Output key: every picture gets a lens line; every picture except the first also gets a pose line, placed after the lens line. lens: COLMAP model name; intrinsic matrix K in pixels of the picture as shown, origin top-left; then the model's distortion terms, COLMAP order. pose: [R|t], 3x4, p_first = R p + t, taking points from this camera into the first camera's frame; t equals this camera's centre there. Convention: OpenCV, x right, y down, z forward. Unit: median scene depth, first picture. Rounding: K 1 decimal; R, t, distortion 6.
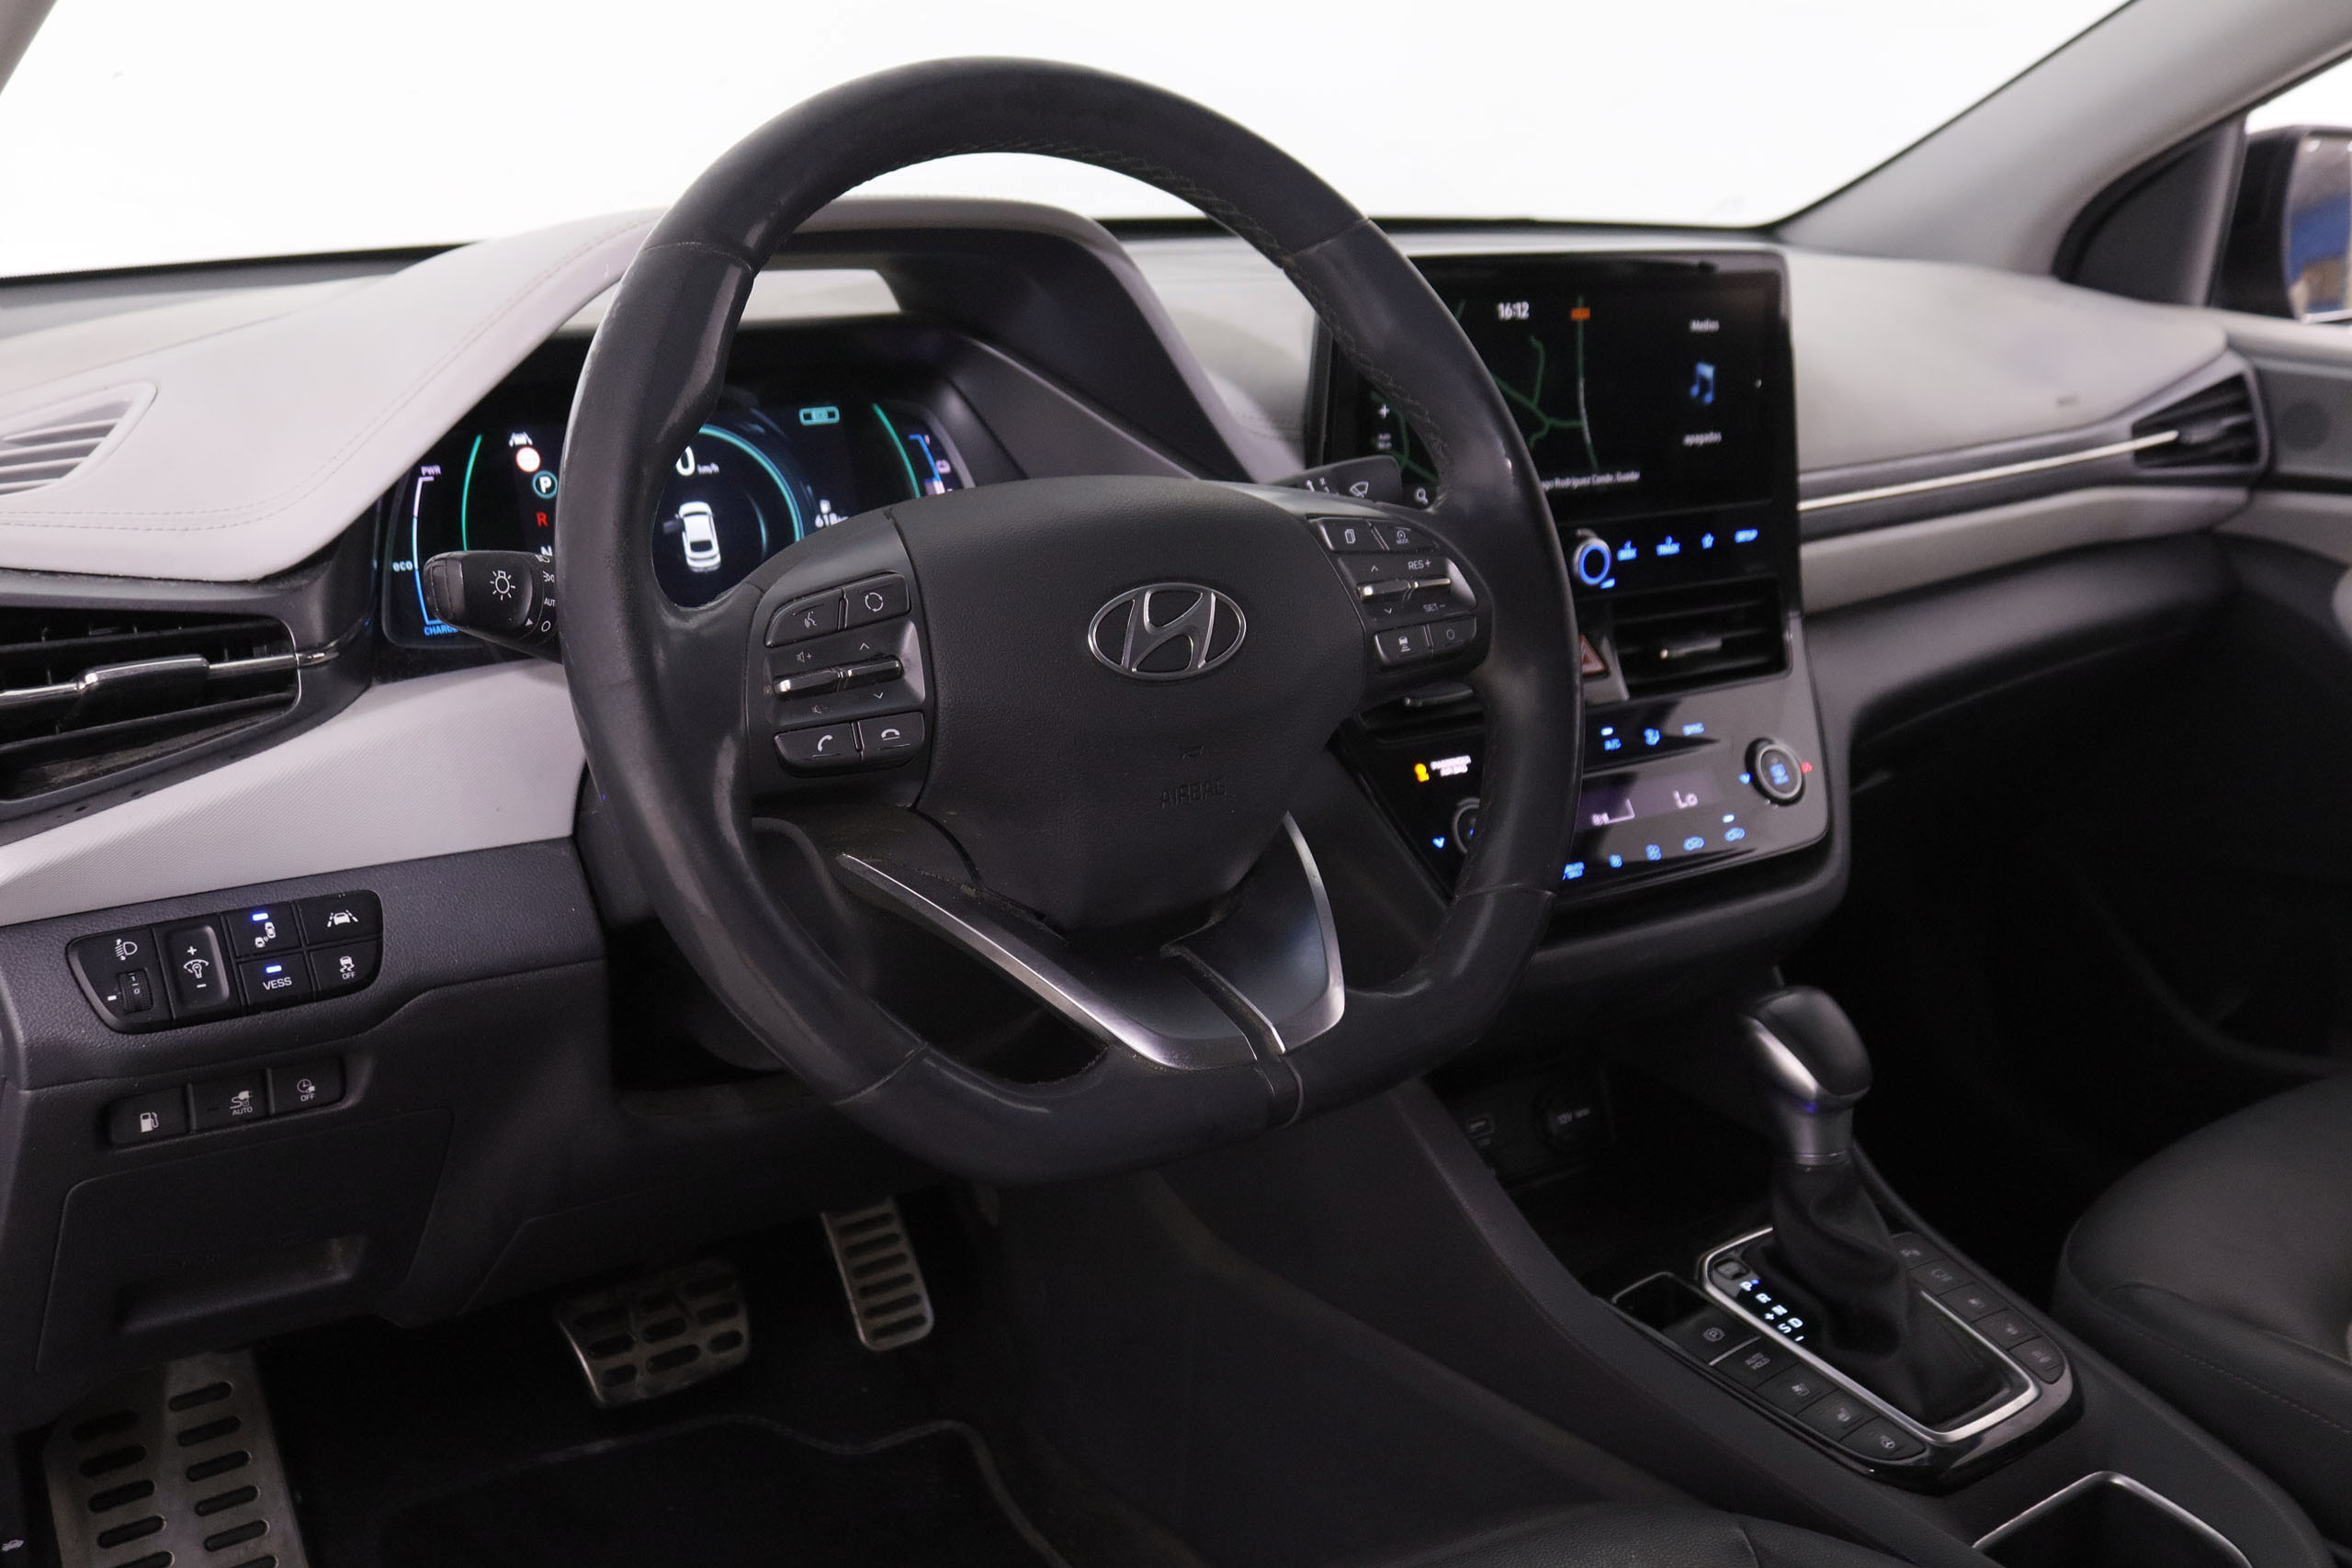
lens RADIAL K [[2241.9, 0, 1176.0], [0, 2241.9, 784.0], [0, 0, 1]] dist [0.011695, 0.002610]
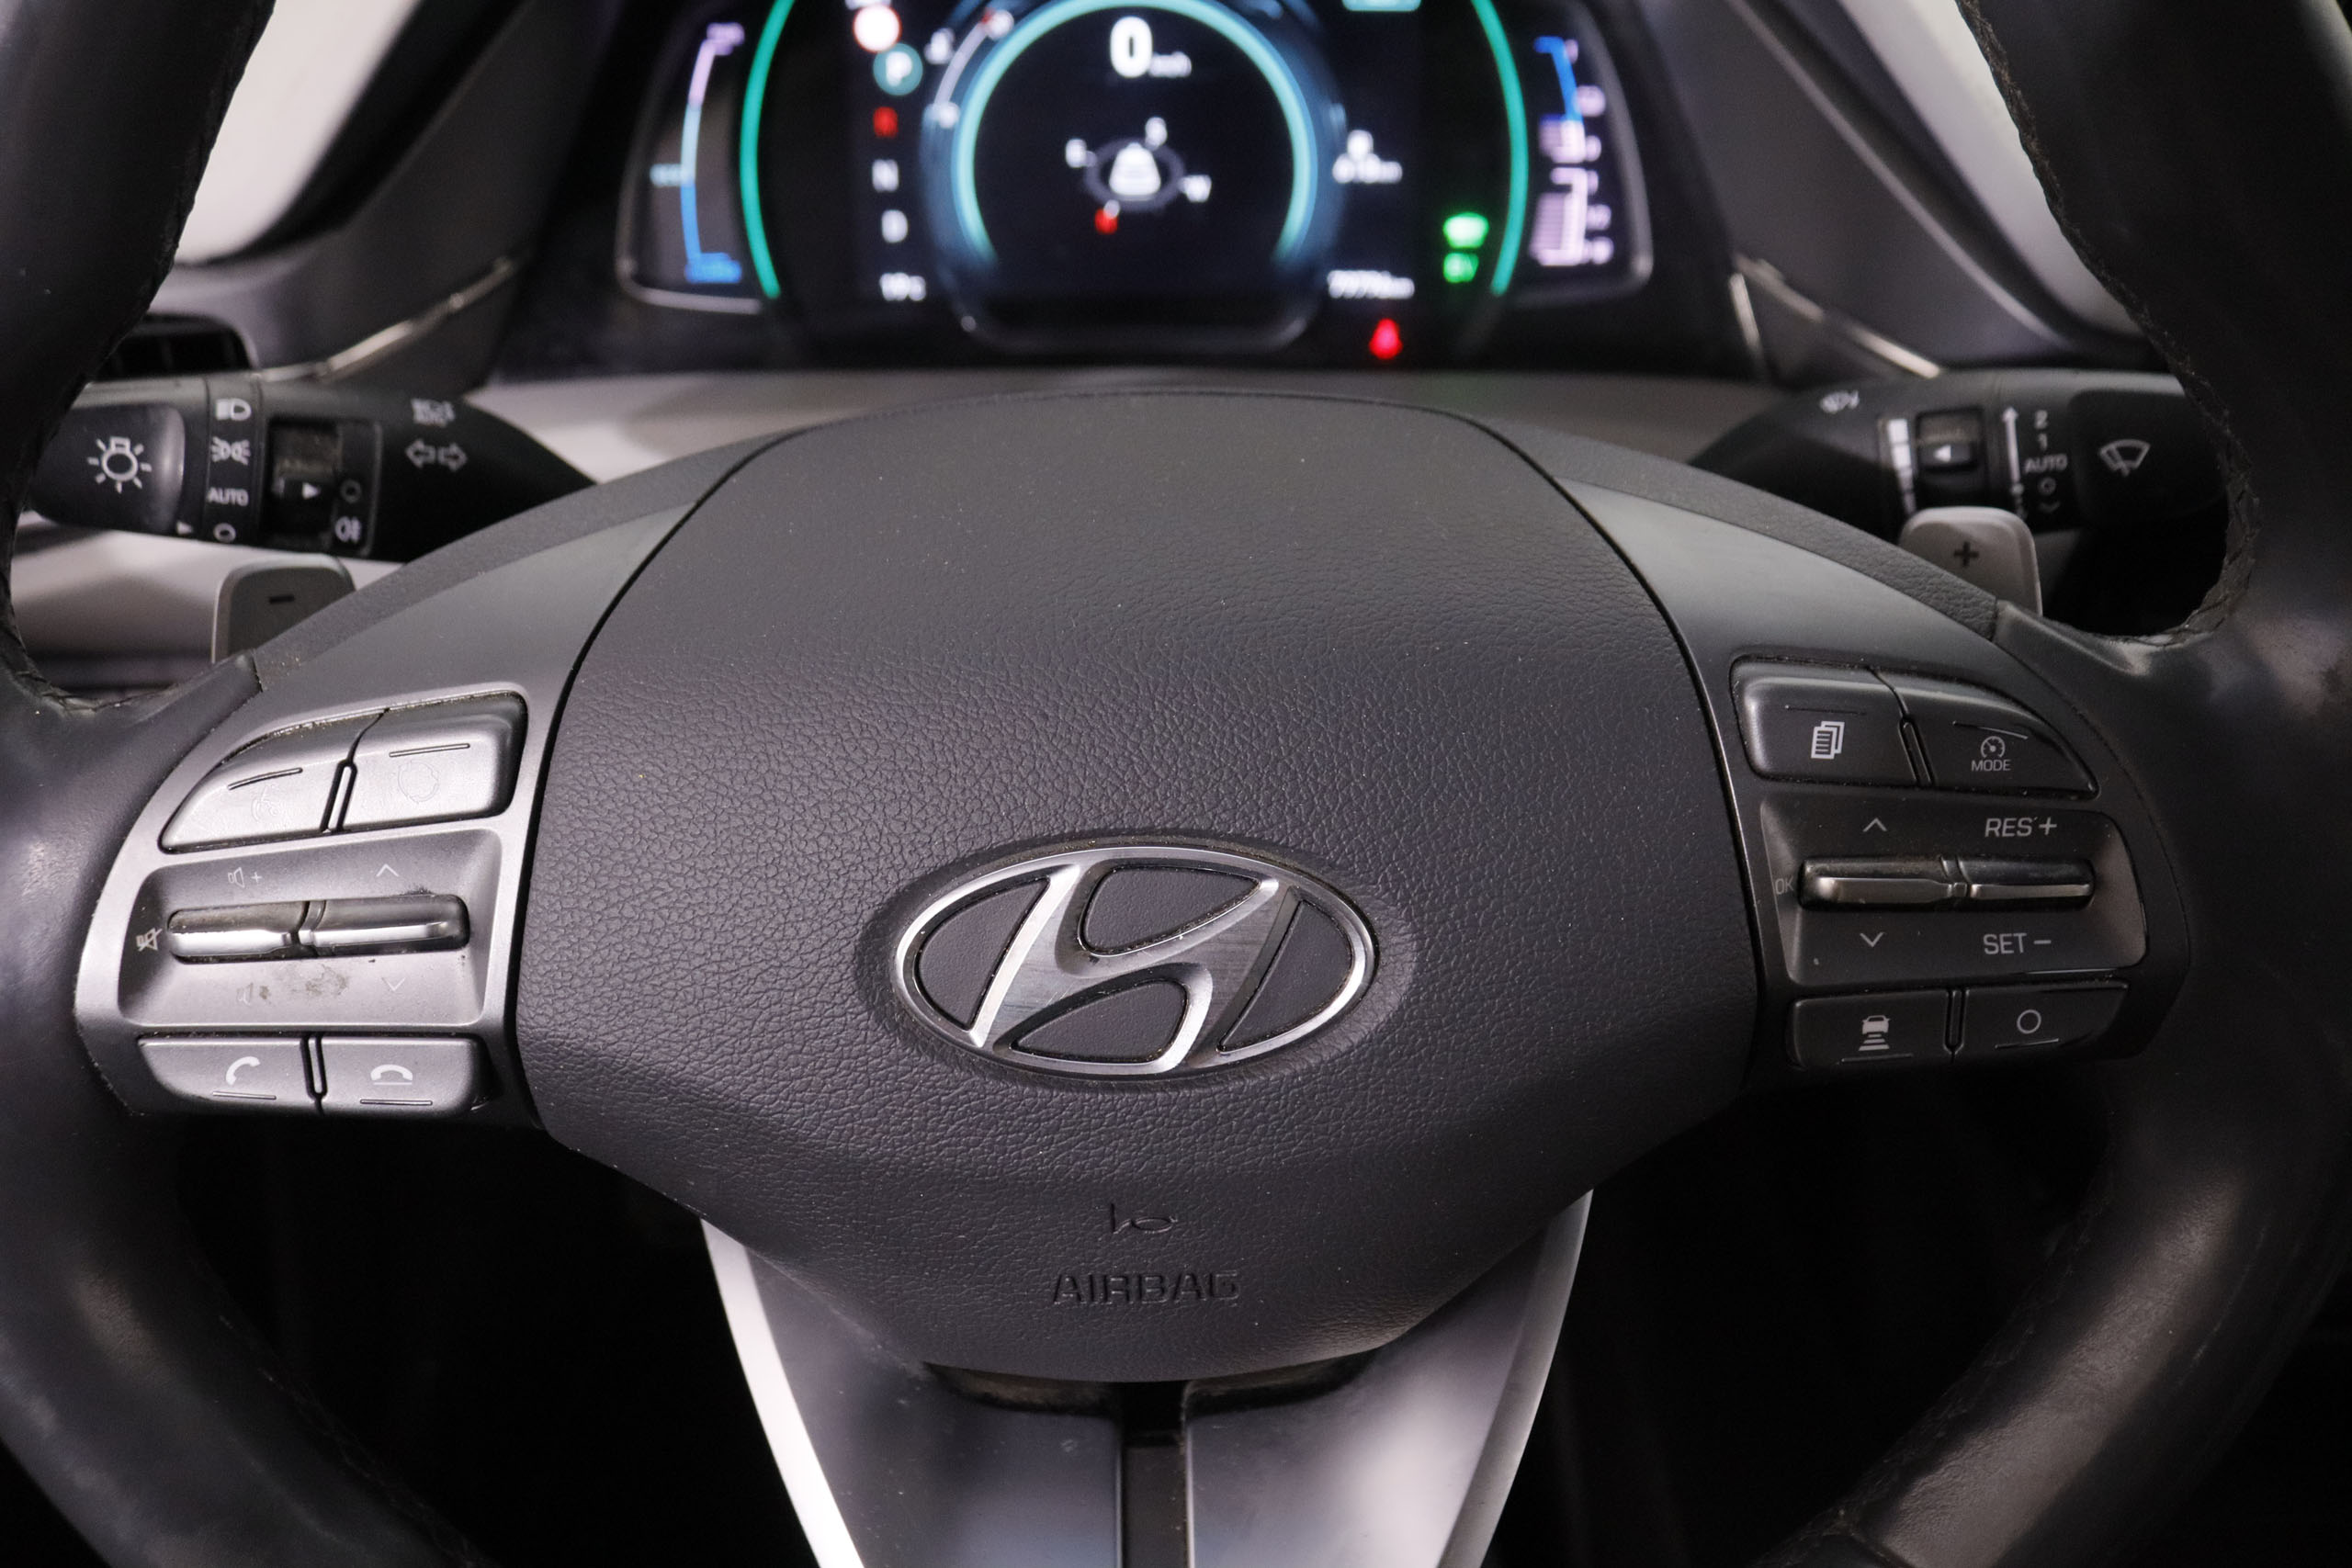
lens RADIAL K [[1951.7, 0, 1176.0], [0, 1951.7, 784.0], [0, 0, 1]] dist [-0.140813, 0.004122]
pose [[0.814801, 0.347762, -0.463855, 0.119933], [-0.163095, 0.905294, 0.392228, -0.181146], [0.556327, -0.243935, 0.794353, 0.566873]]
